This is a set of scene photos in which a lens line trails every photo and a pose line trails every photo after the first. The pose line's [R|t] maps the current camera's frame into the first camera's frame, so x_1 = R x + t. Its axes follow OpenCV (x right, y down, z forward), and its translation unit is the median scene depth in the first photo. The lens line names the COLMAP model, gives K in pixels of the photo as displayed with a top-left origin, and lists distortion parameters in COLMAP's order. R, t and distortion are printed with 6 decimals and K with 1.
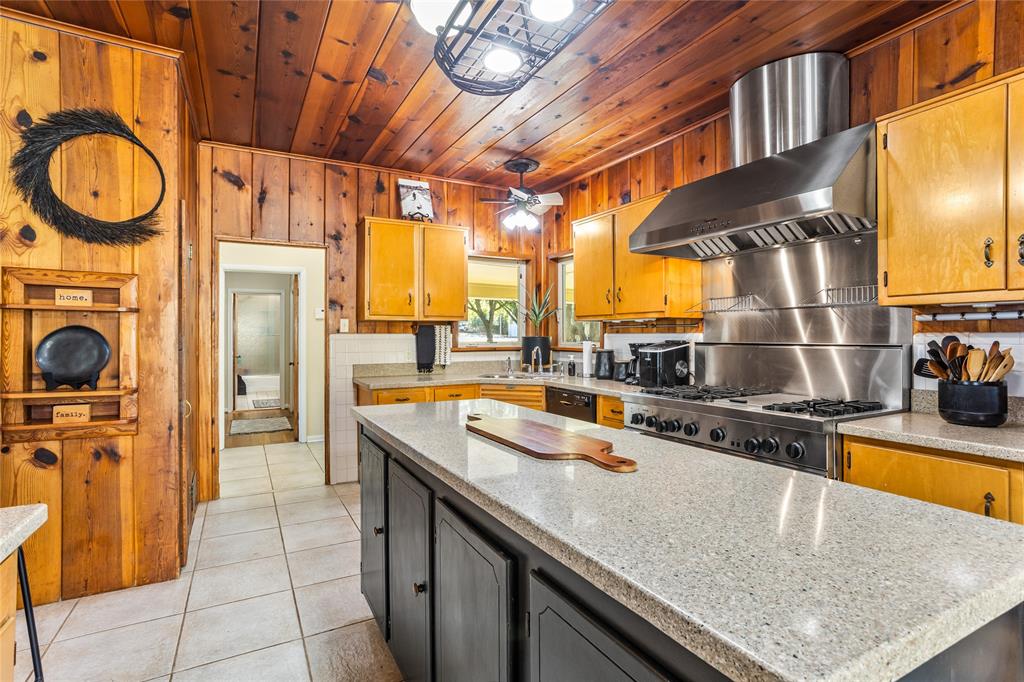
lens RADIAL K [[492.9, 0, 509.6], [0, 492.9, 336.5], [0, 0, 1]] dist [-0.047909, 0.029316]
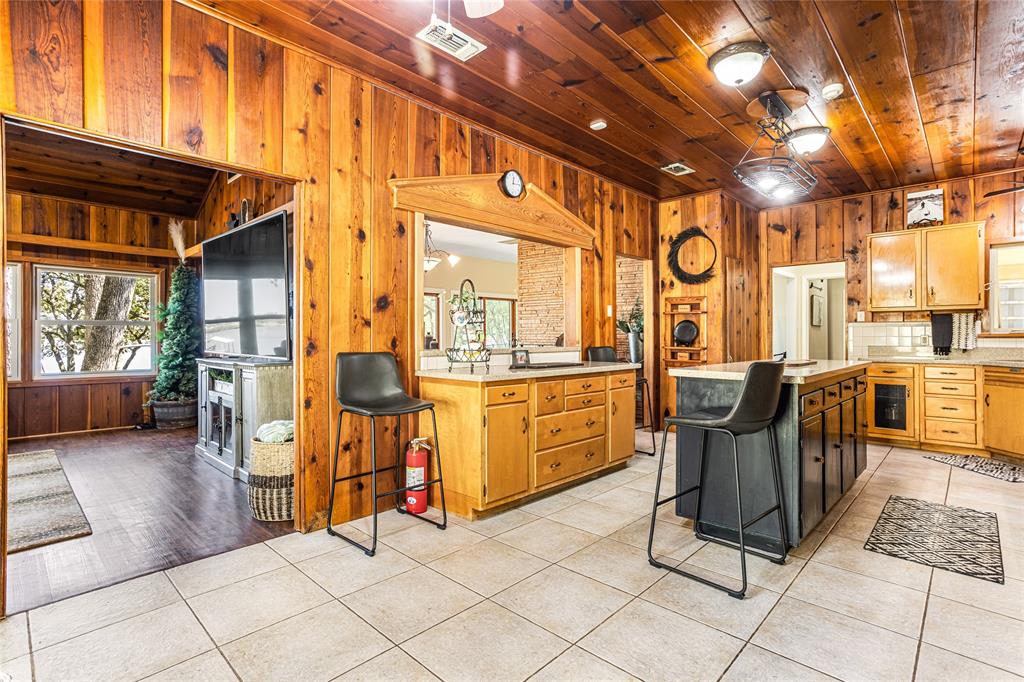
lens RADIAL K [[486.4, 0, 503.2], [0, 486.4, 331.4], [0, 0, 1]] dist [-0.001498, 0.000259]
pose [[0.298299, -0.003611, -0.954466, 0.671030], [-0.001096, 0.999991, -0.004126, 0.026588], [0.954472, 0.002277, 0.298292, -0.342934]]
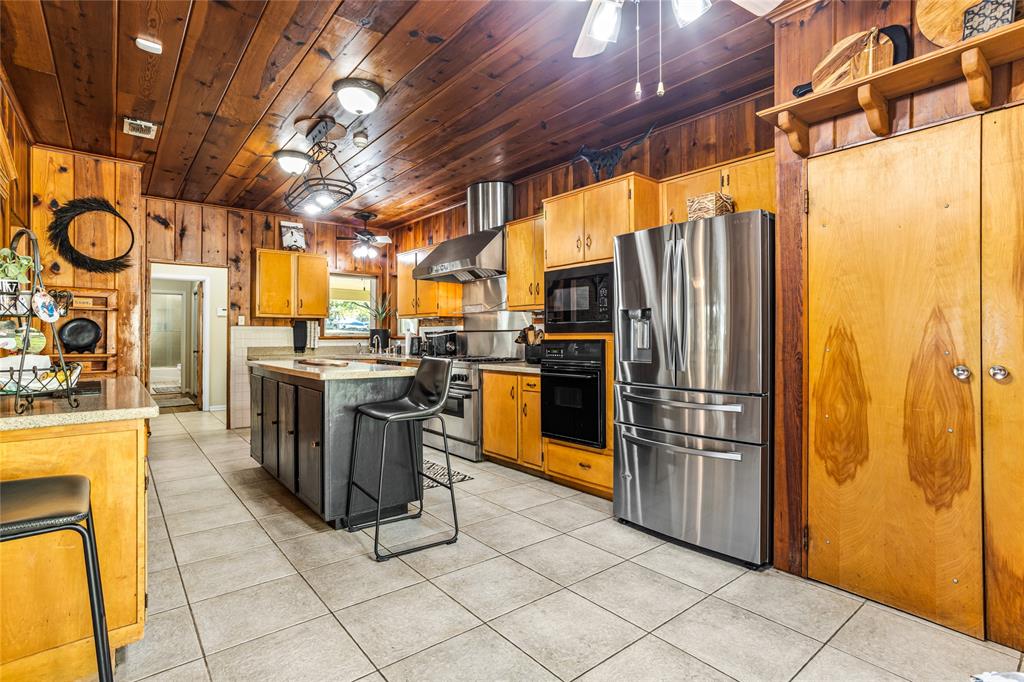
lens RADIAL K [[505.6, 0, 501.8], [0, 505.6, 333.1], [0, 0, 1]] dist [-0.042752, 0.031595]
pose [[0.987561, 0.002952, 0.157206, 0.208916], [-0.001825, 0.999972, -0.007310, 0.026354], [-0.157223, 0.006932, 0.987539, -0.639080]]
